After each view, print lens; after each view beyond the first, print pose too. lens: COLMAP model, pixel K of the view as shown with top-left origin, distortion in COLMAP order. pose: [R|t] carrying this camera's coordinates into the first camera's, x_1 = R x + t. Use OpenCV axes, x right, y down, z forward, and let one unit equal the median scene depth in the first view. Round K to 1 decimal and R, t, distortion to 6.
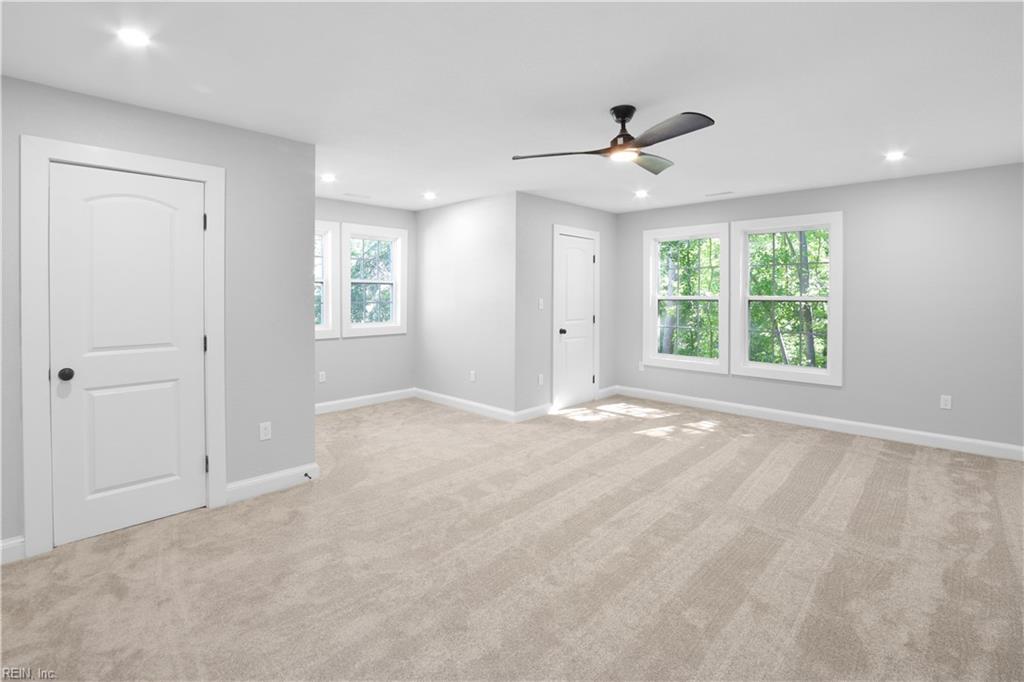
lens RADIAL K [[462.5, 0, 513.8], [0, 462.5, 338.1], [0, 0, 1]] dist [-0.037756, 0.006776]
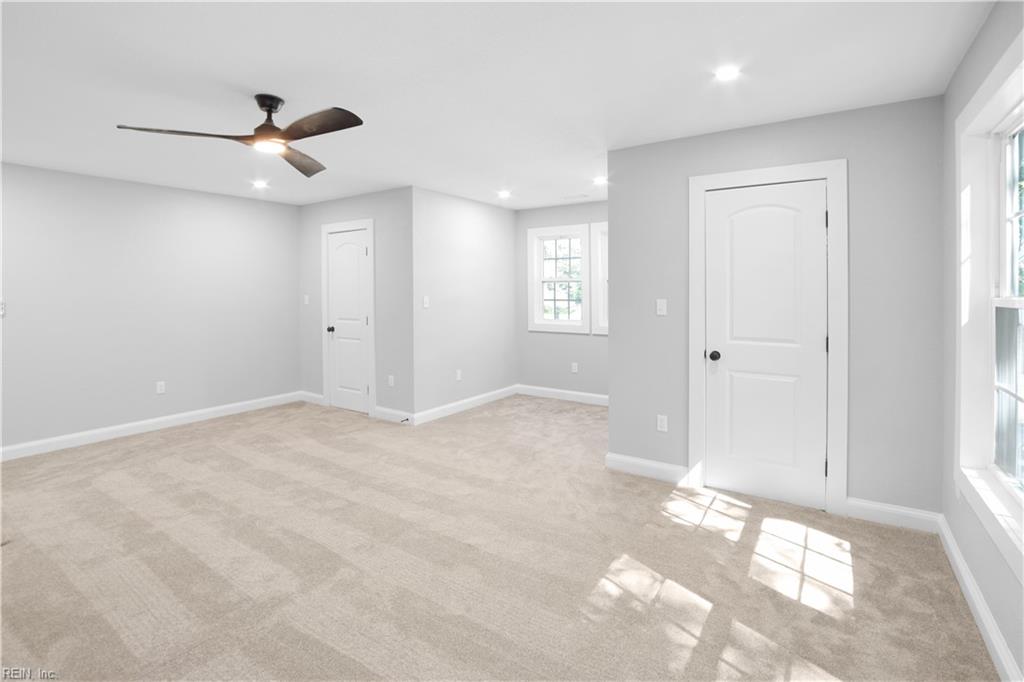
lens RADIAL K [[462.5, 0, 513.8], [0, 462.5, 338.1], [0, 0, 1]] dist [-0.037756, 0.006776]
pose [[0.192824, 0.093077, -0.976809, 0.647471], [-0.092031, 0.992818, 0.076436, -0.060683], [0.976908, 0.075158, 0.200005, 0.661541]]
